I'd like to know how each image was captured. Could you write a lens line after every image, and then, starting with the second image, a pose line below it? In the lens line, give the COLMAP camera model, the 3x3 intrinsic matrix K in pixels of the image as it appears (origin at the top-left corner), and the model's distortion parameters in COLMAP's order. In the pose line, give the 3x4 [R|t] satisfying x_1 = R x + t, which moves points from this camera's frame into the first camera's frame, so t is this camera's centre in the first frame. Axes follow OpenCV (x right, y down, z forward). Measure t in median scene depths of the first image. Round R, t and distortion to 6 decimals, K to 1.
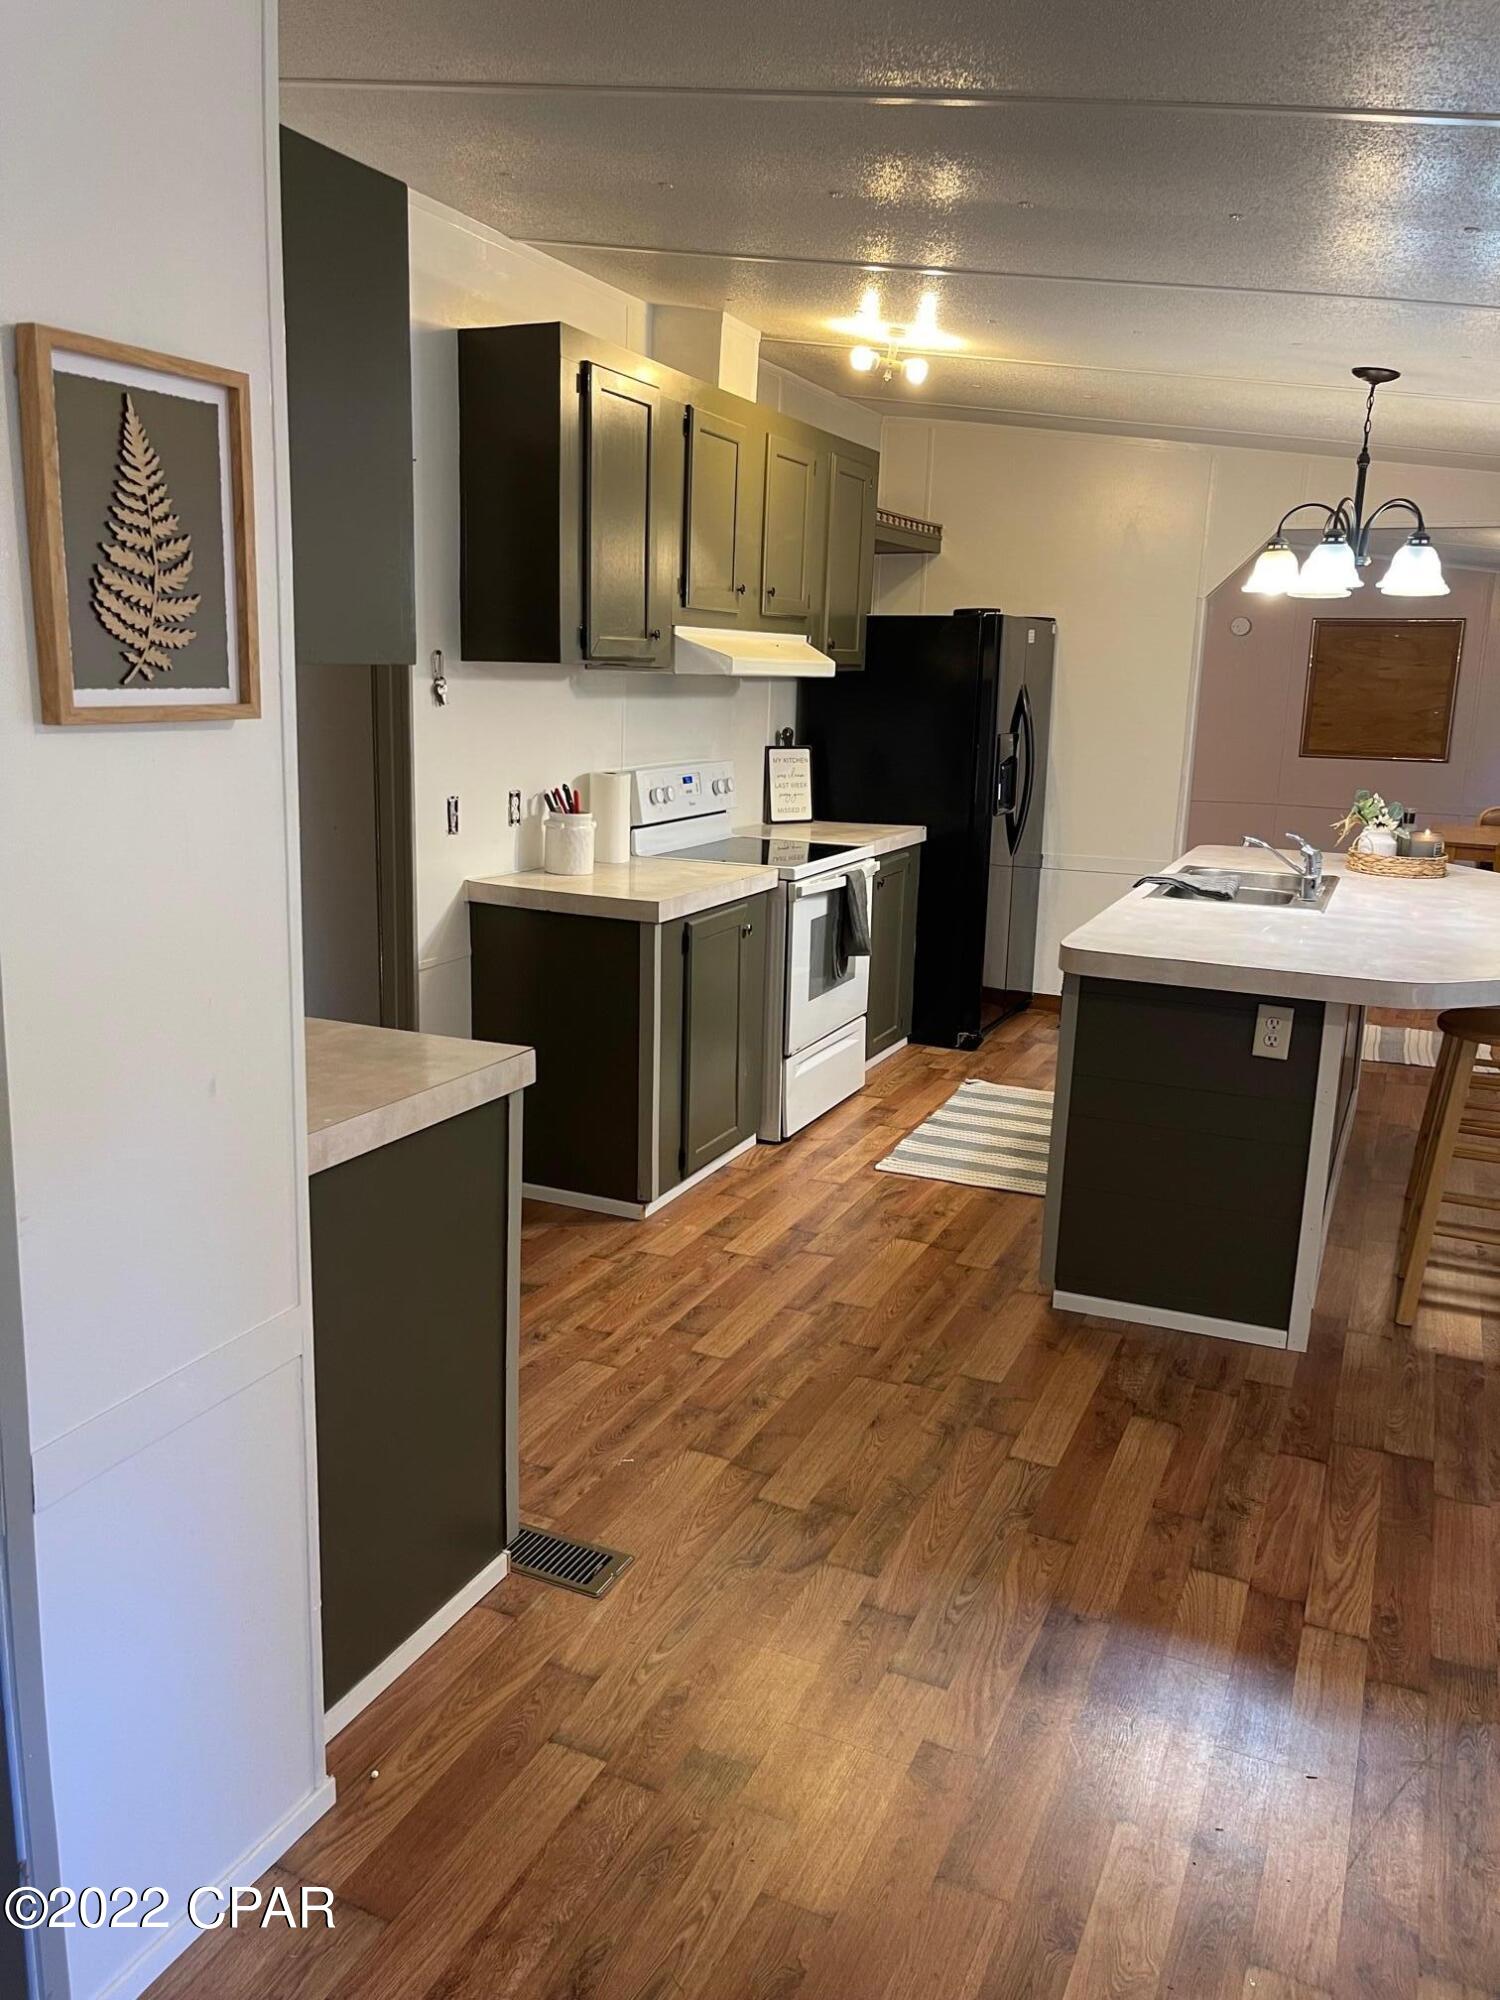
lens RADIAL K [[1513.6, 0, 744.4], [0, 1513.6, 997.2], [0, 0, 1]] dist [0.056576, -0.068494]
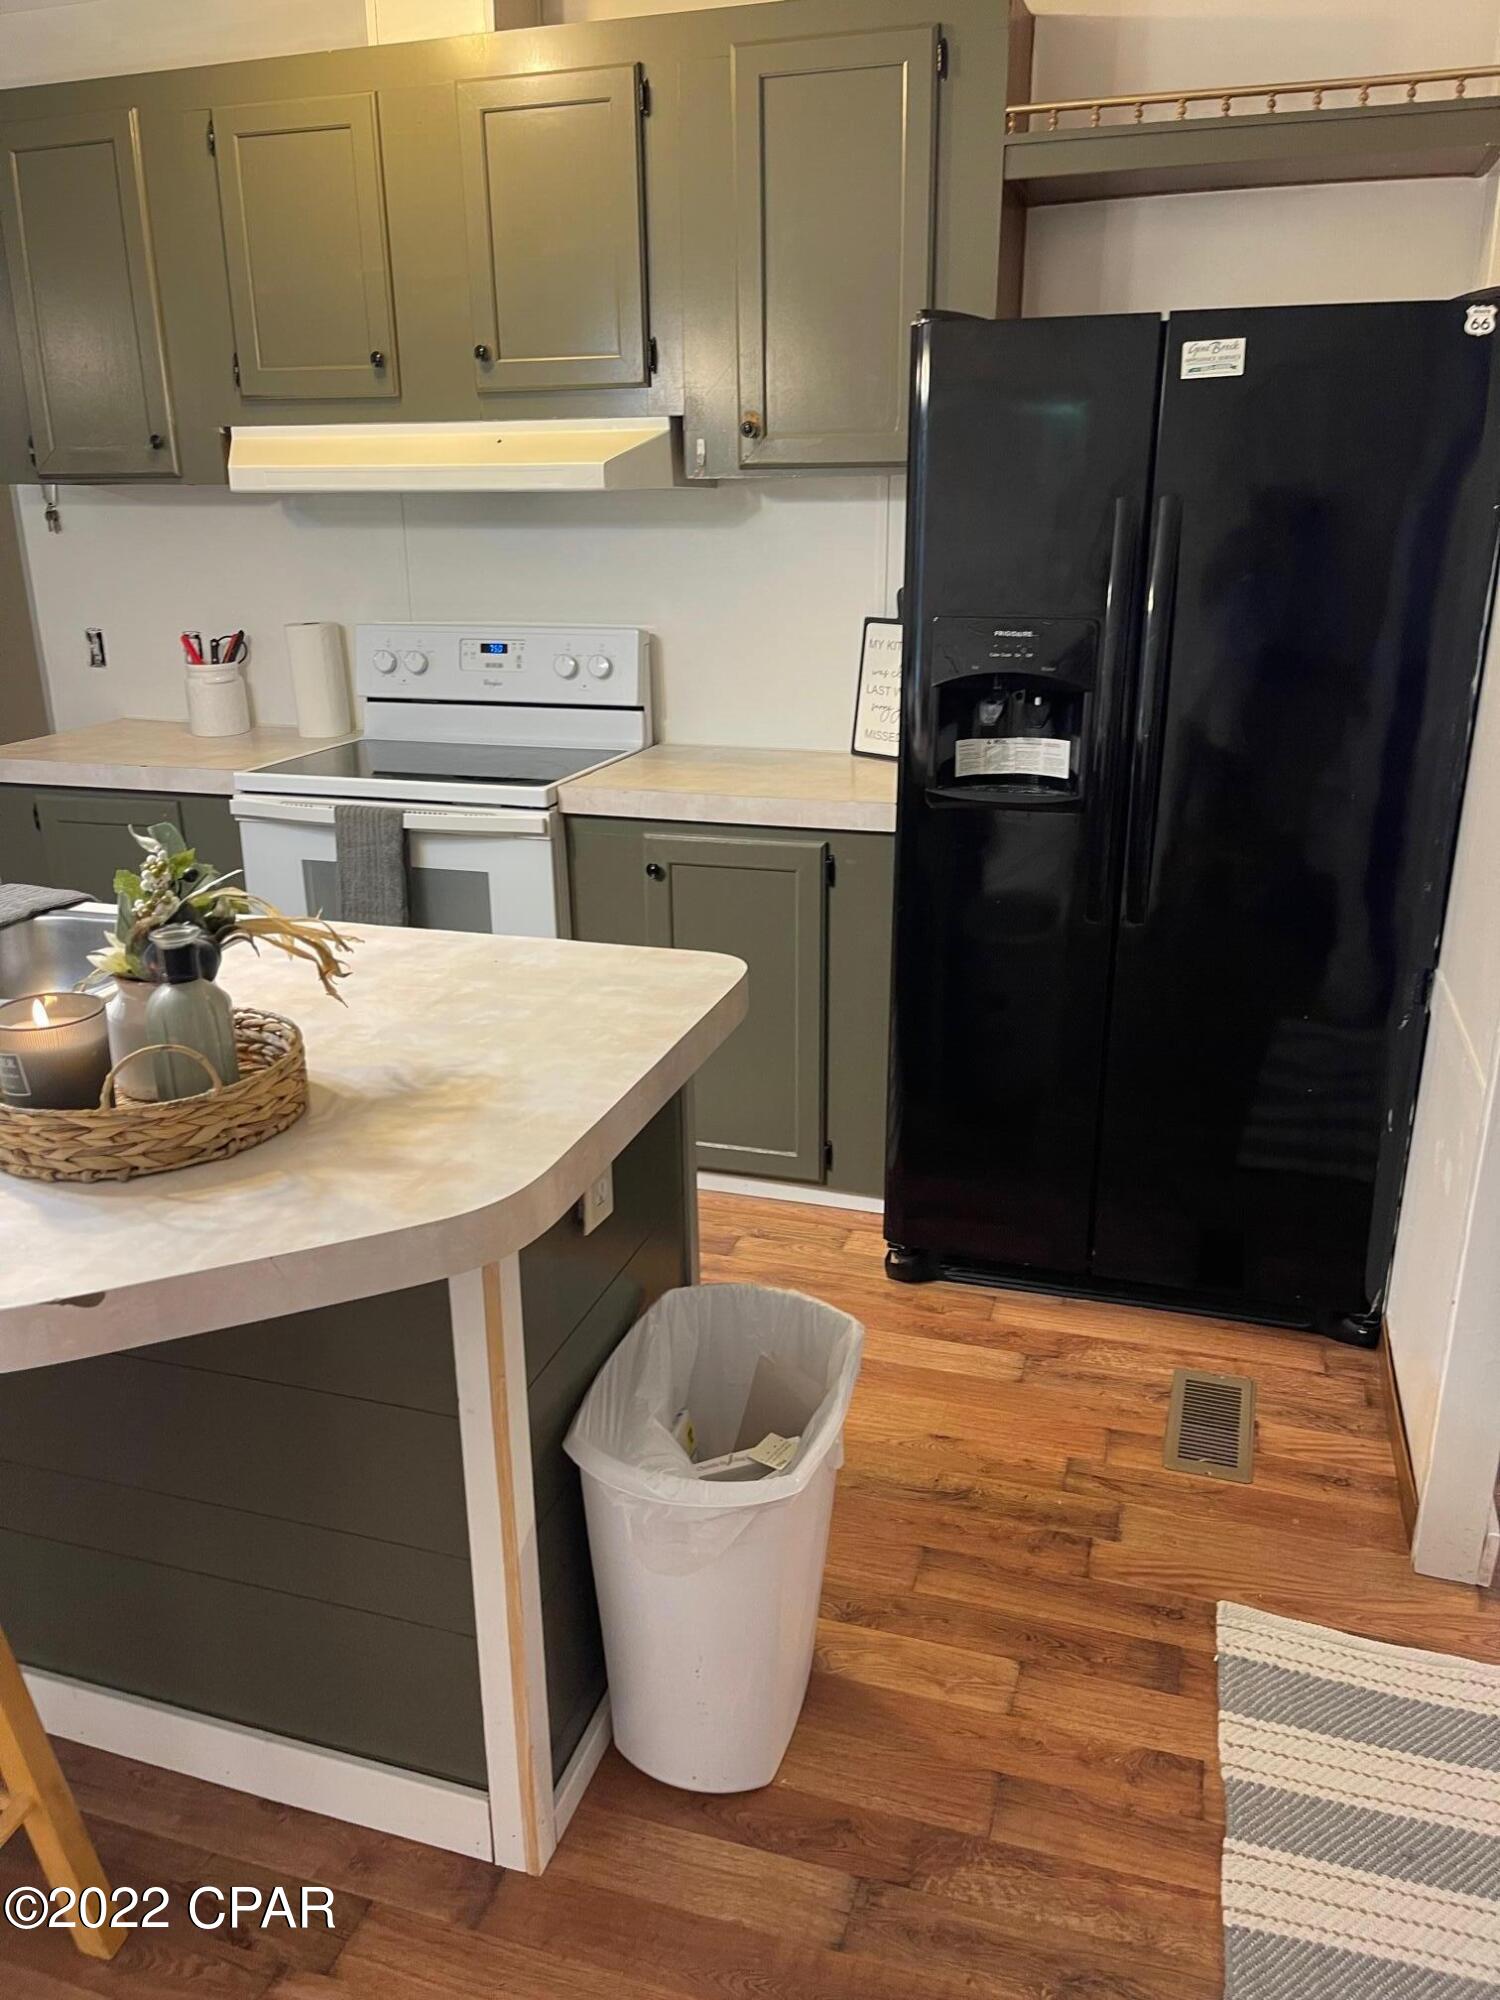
lens RADIAL K [[1513.6, 0, 735.5], [0, 1513.6, 1007.5], [0, 0, 1]] dist [0.056576, -0.068494]
pose [[0.110693, 0.295201, -0.949001, 0.731401], [-0.198874, 0.942136, 0.269868, -0.210942], [0.973754, 0.158860, 0.162996, 1.081210]]
